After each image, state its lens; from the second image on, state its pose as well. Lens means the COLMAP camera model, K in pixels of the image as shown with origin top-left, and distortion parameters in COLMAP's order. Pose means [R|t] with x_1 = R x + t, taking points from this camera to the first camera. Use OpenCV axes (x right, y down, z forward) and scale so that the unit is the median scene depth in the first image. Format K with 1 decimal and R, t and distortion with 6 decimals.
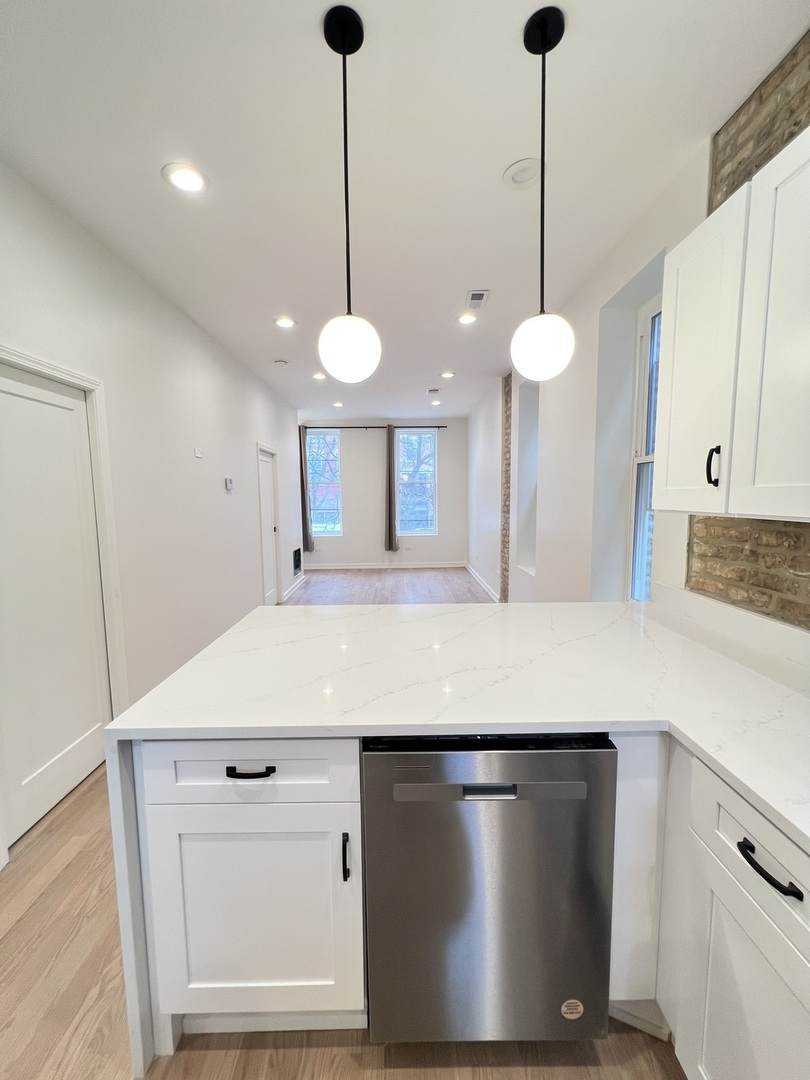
lens RADIAL K [[431.9, 0, 407.6], [0, 431.9, 540.0], [0, 0, 1]] dist [-0.005984, 0.000044]
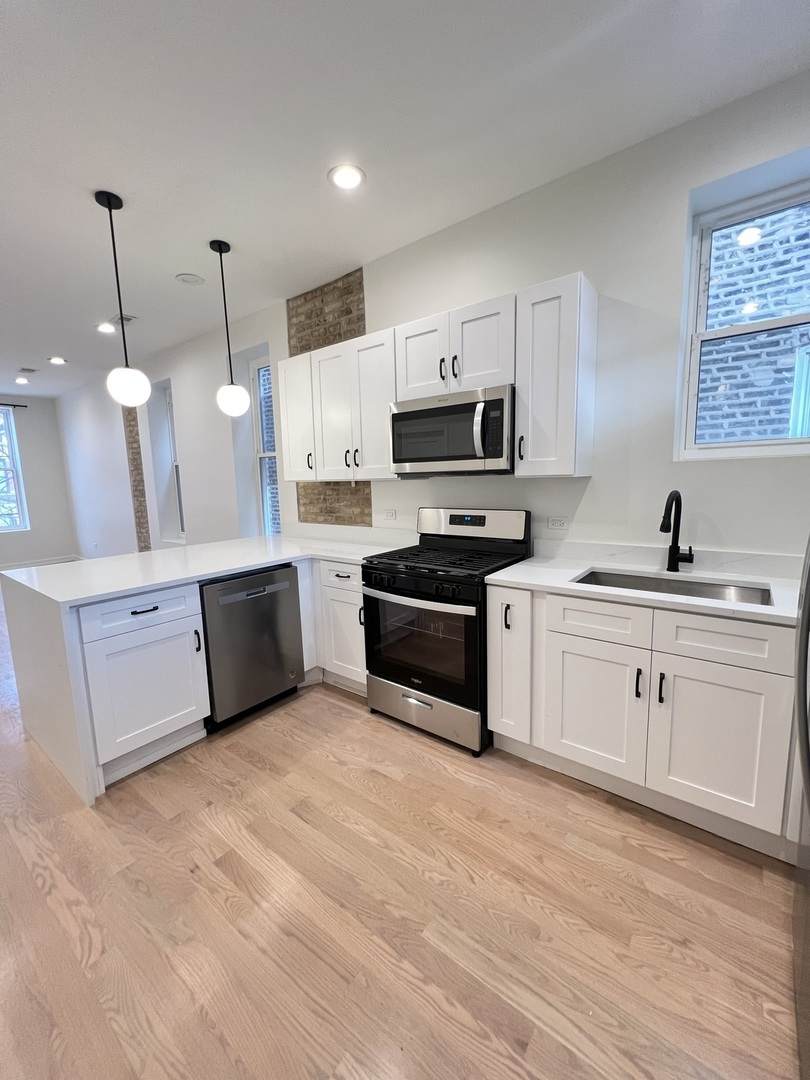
lens RADIAL K [[434.3, 0, 409.9], [0, 434.3, 538.7], [0, 0, 1]] dist [-0.001639, 0.000053]
pose [[0.618262, -0.115460, 0.777445, -0.722693], [0.100141, 0.992662, 0.067785, 0.124500], [-0.779567, 0.035945, 0.625287, -0.778536]]
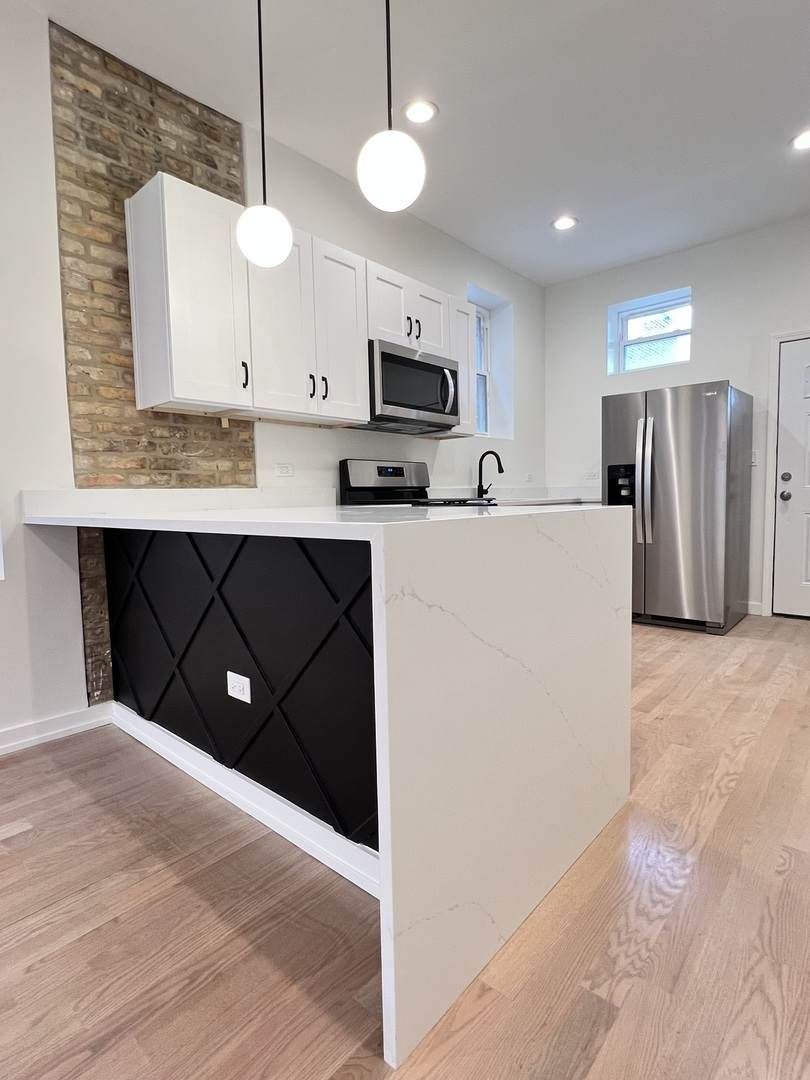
lens RADIAL K [[555.4, 0, 408.1], [0, 555.4, 535.8], [0, 0, 1]] dist [-0.005493, 0.000837]
pose [[-0.741961, -0.024963, 0.669978, -0.827654], [0.095423, 0.985201, 0.142384, 0.132033], [-0.663617, 0.169574, -0.728599, 1.674863]]
